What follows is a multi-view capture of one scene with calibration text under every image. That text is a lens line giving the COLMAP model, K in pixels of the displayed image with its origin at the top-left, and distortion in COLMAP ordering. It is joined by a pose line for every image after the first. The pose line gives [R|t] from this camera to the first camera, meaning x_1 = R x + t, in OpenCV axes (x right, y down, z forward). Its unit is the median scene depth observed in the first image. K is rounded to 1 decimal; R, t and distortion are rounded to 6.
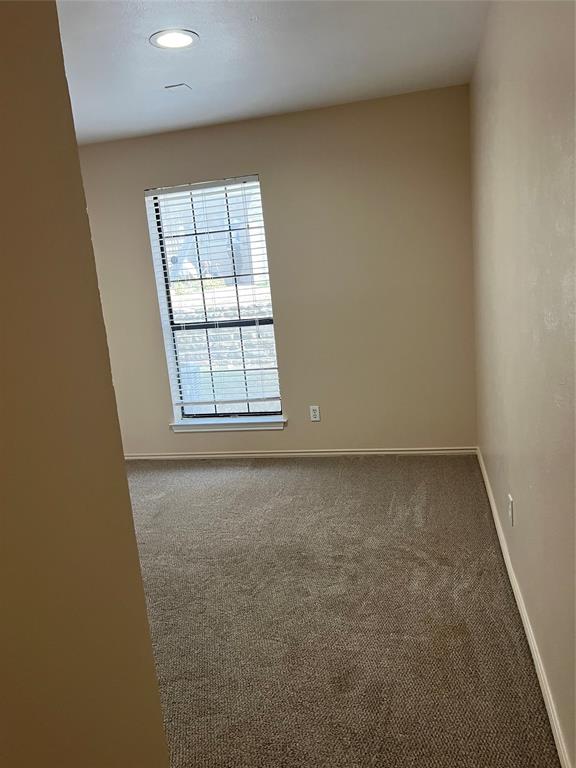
lens RADIAL K [[586.5, 0, 291.4], [0, 586.5, 400.2], [0, 0, 1]] dist [0.000697, -0.129805]
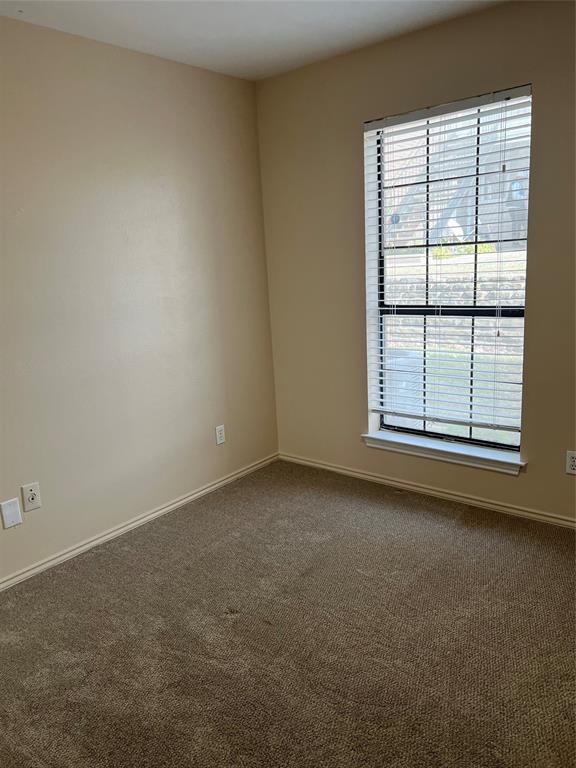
lens RADIAL K [[574.4, 0, 285.1], [0, 574.4, 385.1], [0, 0, 1]] dist [0.088992, -0.121726]
pose [[0.889992, 0.130627, -0.436866, 0.025197], [-0.111107, 0.991335, 0.070071, -0.067591], [0.442233, -0.013824, 0.896793, 0.281751]]
